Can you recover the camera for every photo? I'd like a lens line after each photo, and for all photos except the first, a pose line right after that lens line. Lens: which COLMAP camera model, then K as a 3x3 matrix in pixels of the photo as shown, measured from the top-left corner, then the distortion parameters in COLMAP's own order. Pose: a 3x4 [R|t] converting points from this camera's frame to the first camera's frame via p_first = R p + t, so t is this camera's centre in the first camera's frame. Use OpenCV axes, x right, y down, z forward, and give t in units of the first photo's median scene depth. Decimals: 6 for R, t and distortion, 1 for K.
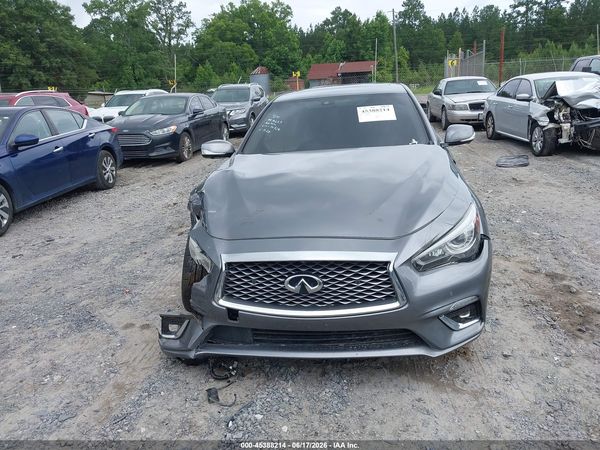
lens RADIAL K [[483.0, 0, 307.2], [0, 483.0, 211.5], [0, 0, 1]] dist [0.005629, -0.001329]
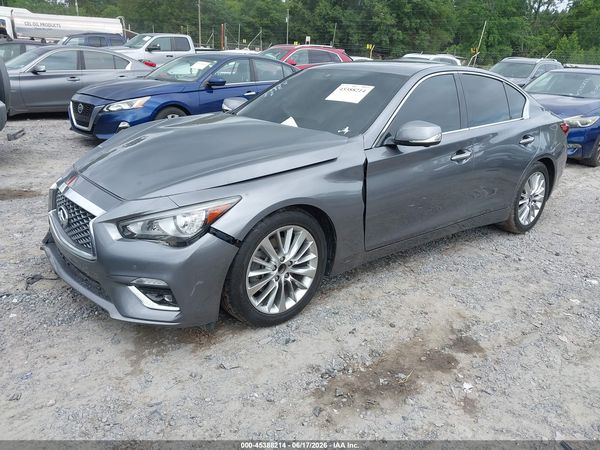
lens RADIAL K [[474.7, 0, 308.3], [0, 474.7, 221.1], [0, 0, 1]] dist [0.045186, -0.054728]
pose [[0.776298, 0.294045, -0.557584, 0.390371], [-0.245512, 0.955729, 0.162194, -0.060392], [0.580591, 0.010982, 0.814121, 0.142248]]
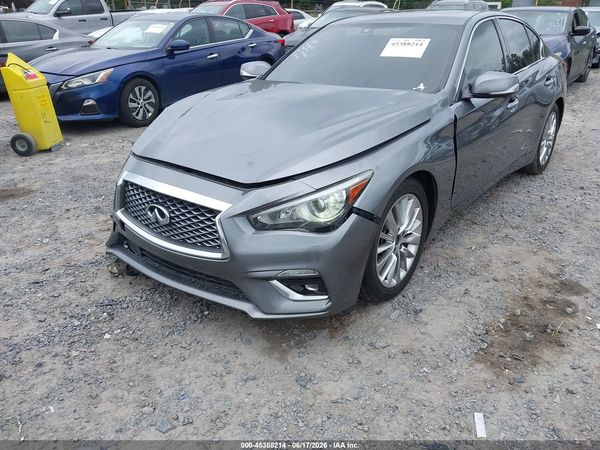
lens RADIAL K [[474.7, 0, 308.3], [0, 474.7, 221.1], [0, 0, 1]] dist [0.045186, -0.054728]
pose [[0.886541, 0.231973, -0.400291, 0.245467], [-0.155791, 0.964369, 0.213825, -0.037235], [0.435630, -0.127203, 0.891092, 0.079565]]
